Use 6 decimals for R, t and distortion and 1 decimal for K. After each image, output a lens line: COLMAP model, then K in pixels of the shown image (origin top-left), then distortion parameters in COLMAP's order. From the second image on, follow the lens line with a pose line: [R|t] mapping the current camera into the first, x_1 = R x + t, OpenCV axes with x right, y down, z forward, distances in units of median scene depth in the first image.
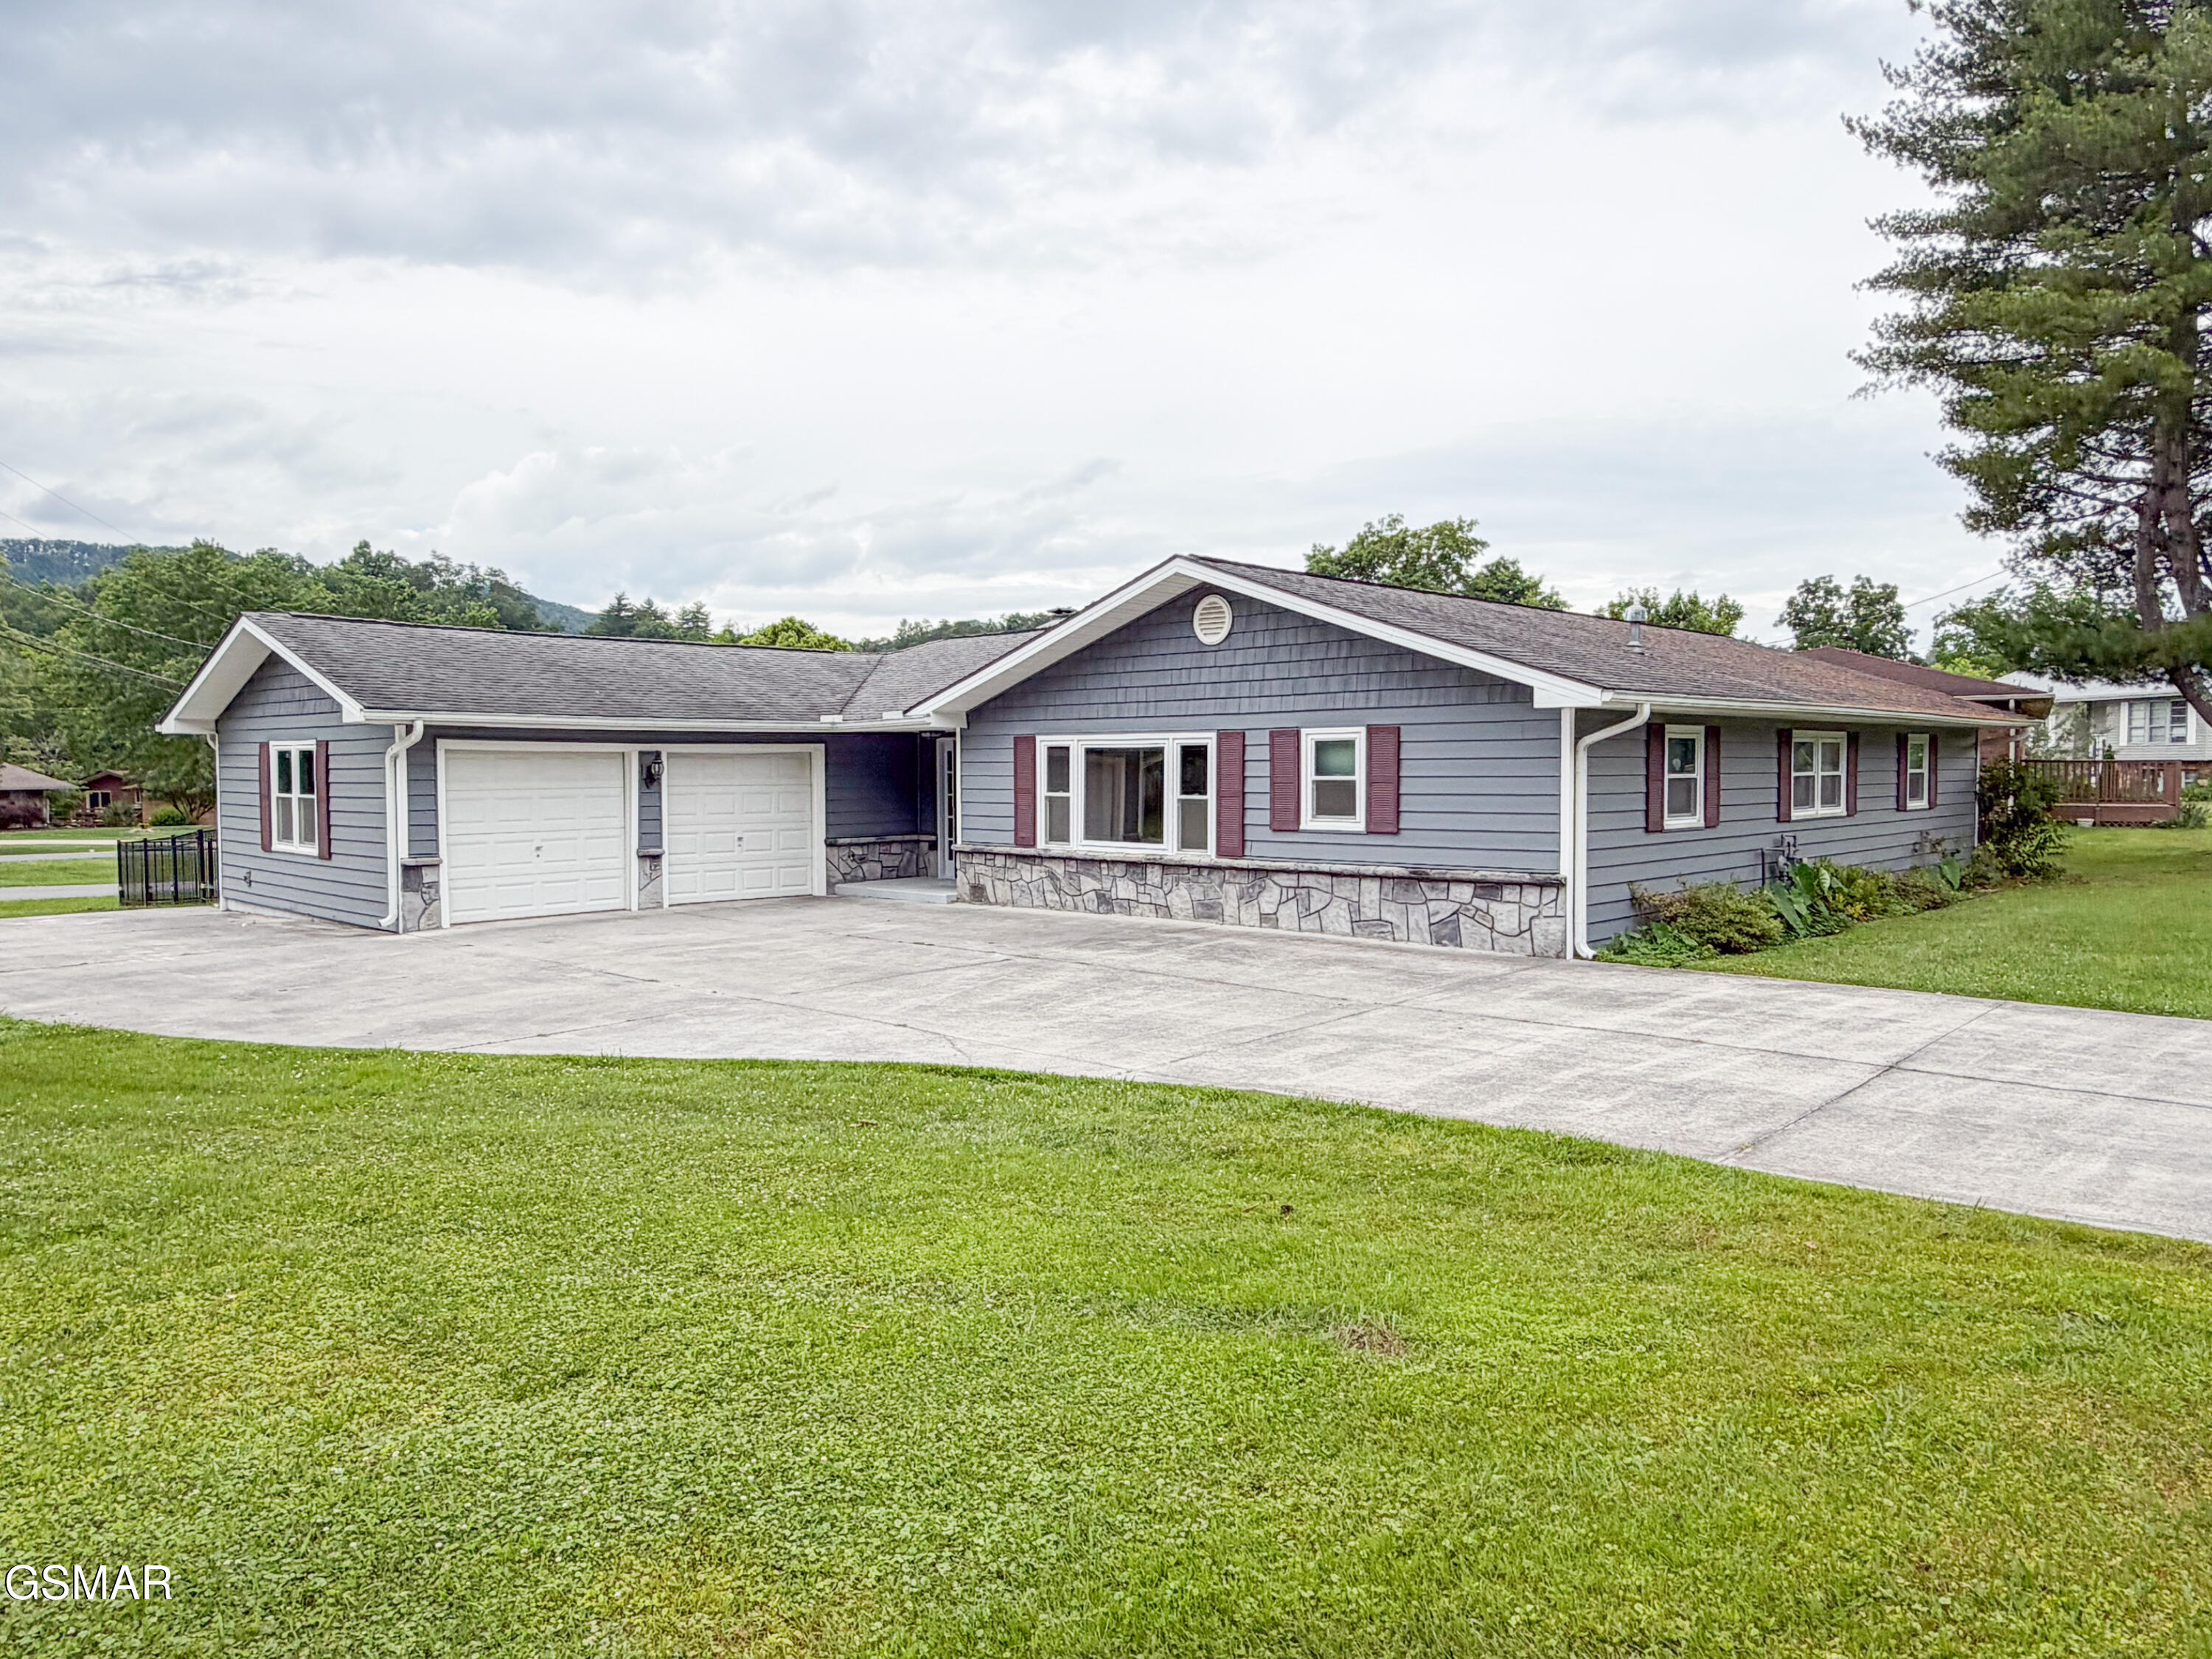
lens RADIAL K [[1448.8, 0, 1075.8], [0, 1448.8, 819.5], [0, 0, 1]] dist [0.000704, -0.000213]
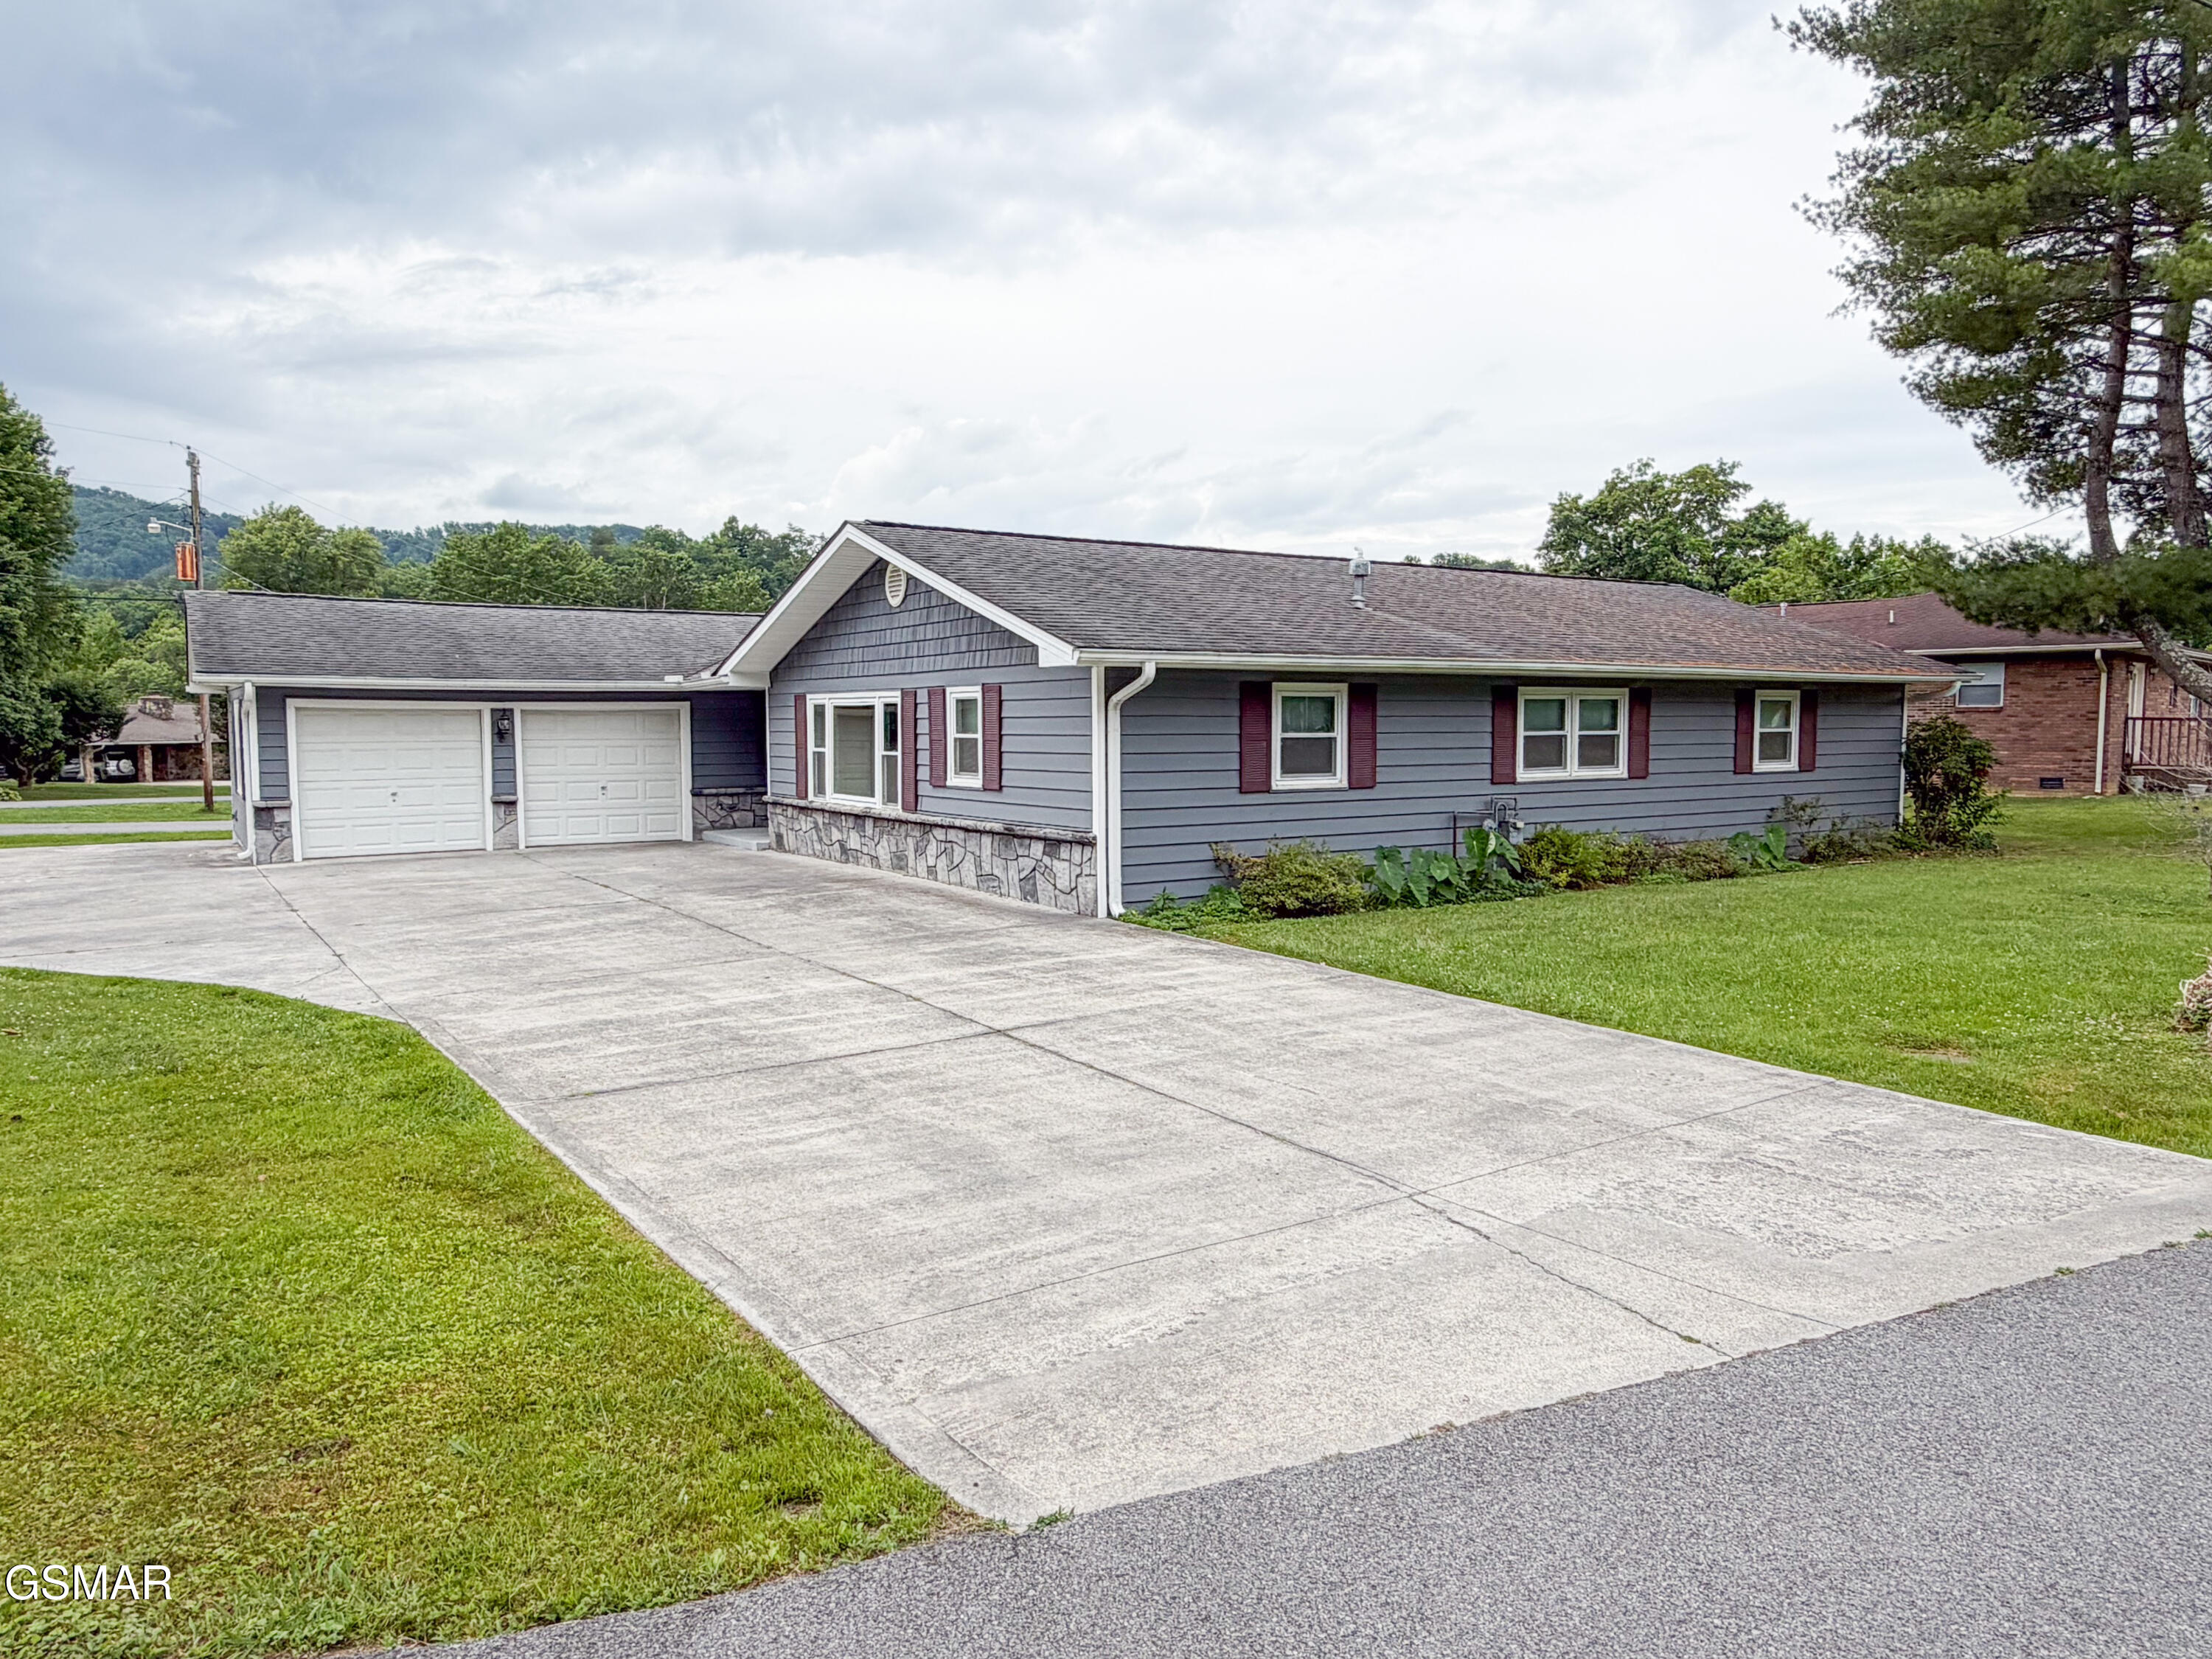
lens RADIAL K [[1408.5, 0, 1106.0], [0, 1408.5, 829.5], [0, 0, 1]] dist [-0.000726, 0.003858]
pose [[0.976907, 0.018802, -0.212837, 0.424995], [-0.010234, 0.999095, 0.041287, -0.003923], [0.213421, -0.038155, 0.976215, 0.038159]]
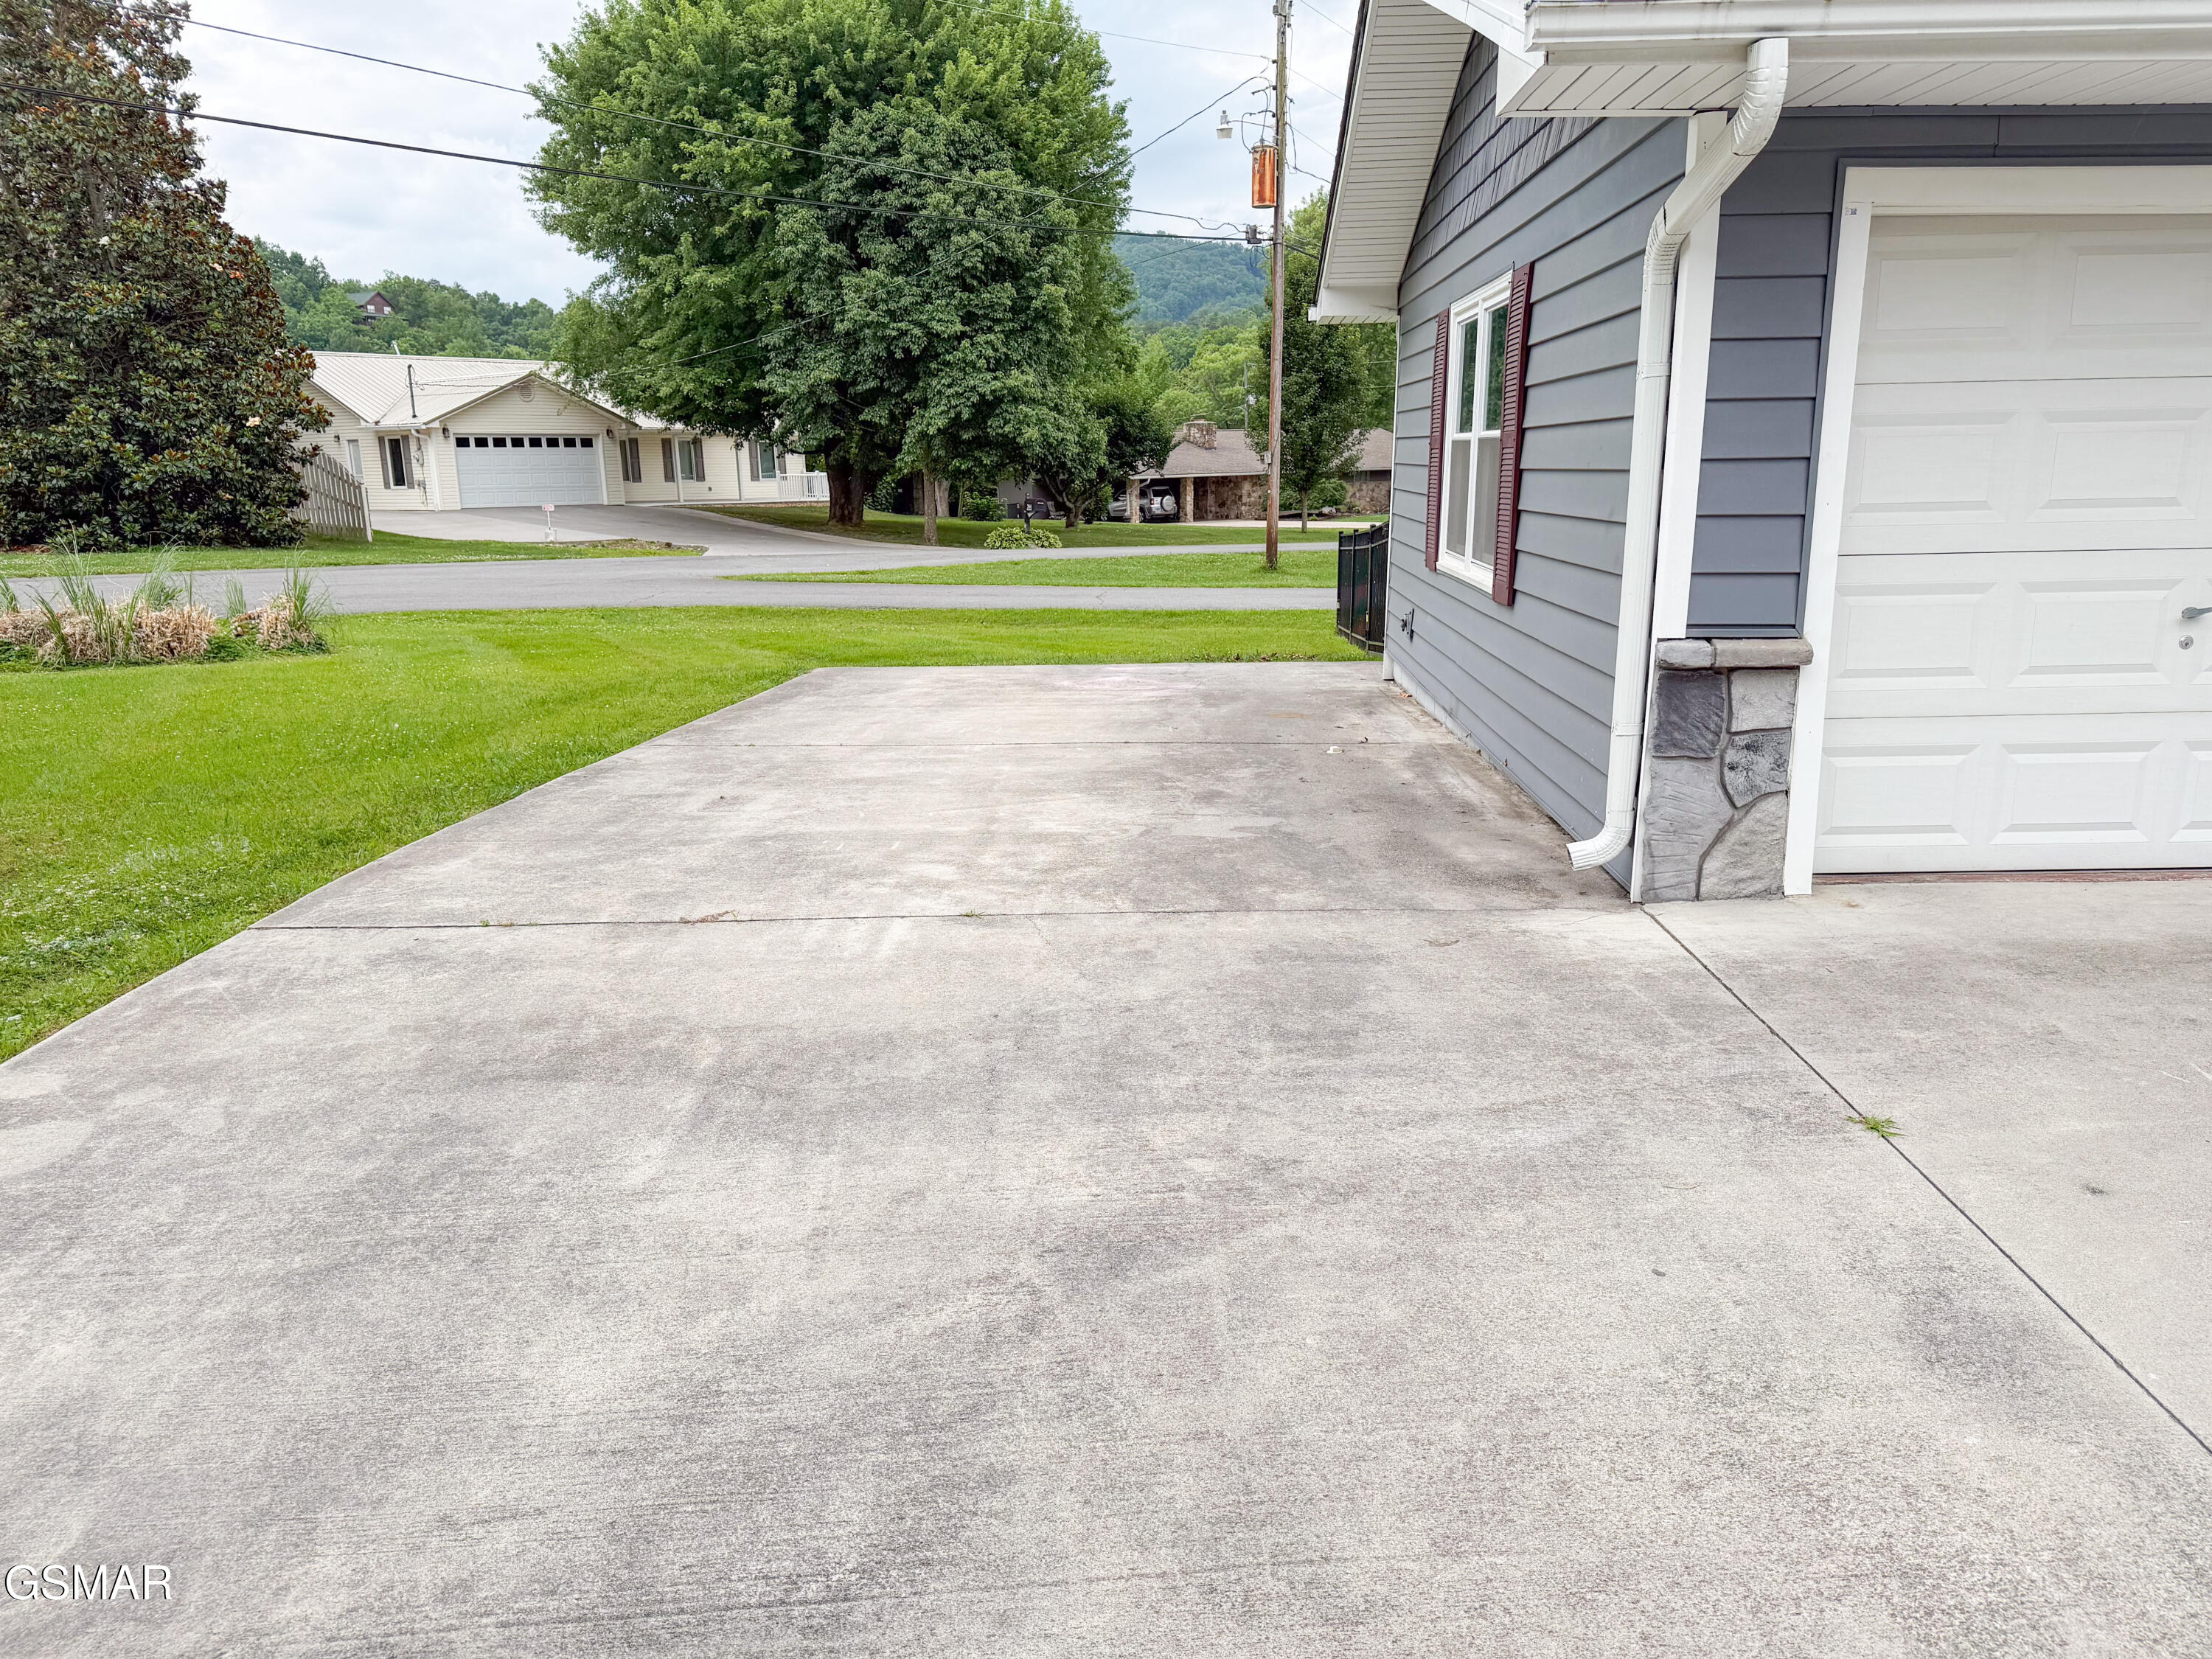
lens RADIAL K [[1530.0, 0, 1106.0], [0, 1530.0, 829.5], [0, 0, 1]] dist [0.026249, -0.000248]
pose [[0.652203, 0.169844, -0.738772, -0.299224], [-0.016011, 0.977445, 0.210581, 0.002642], [0.757875, -0.125513, 0.640212, 0.698019]]
